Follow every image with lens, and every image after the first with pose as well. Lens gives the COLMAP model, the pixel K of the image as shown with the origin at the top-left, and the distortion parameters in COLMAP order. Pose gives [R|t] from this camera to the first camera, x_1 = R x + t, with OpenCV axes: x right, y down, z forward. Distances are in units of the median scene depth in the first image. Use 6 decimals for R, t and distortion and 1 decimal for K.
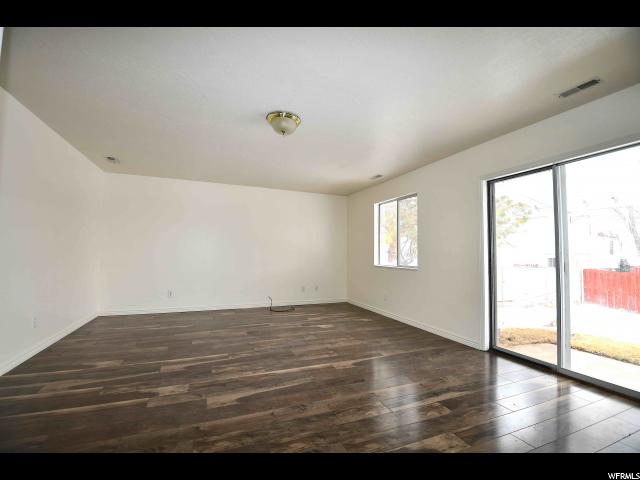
lens RADIAL K [[281.6, 0, 318.1], [0, 281.6, 240.7], [0, 0, 1]] dist [-0.027506, -0.003398]
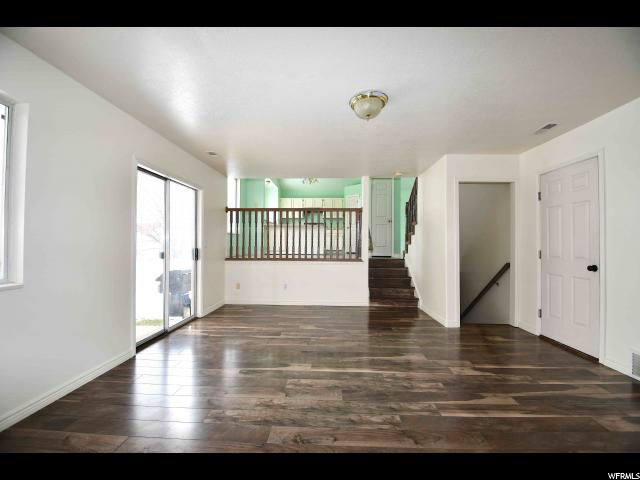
lens RADIAL K [[281.6, 0, 317.2], [0, 281.6, 239.9], [0, 0, 1]] dist [-0.027506, -0.003398]
pose [[-0.910884, -0.011957, 0.412489, -0.365027], [-0.035727, 0.998112, -0.049963, 0.061674], [-0.411113, -0.060247, -0.909591, 1.943161]]
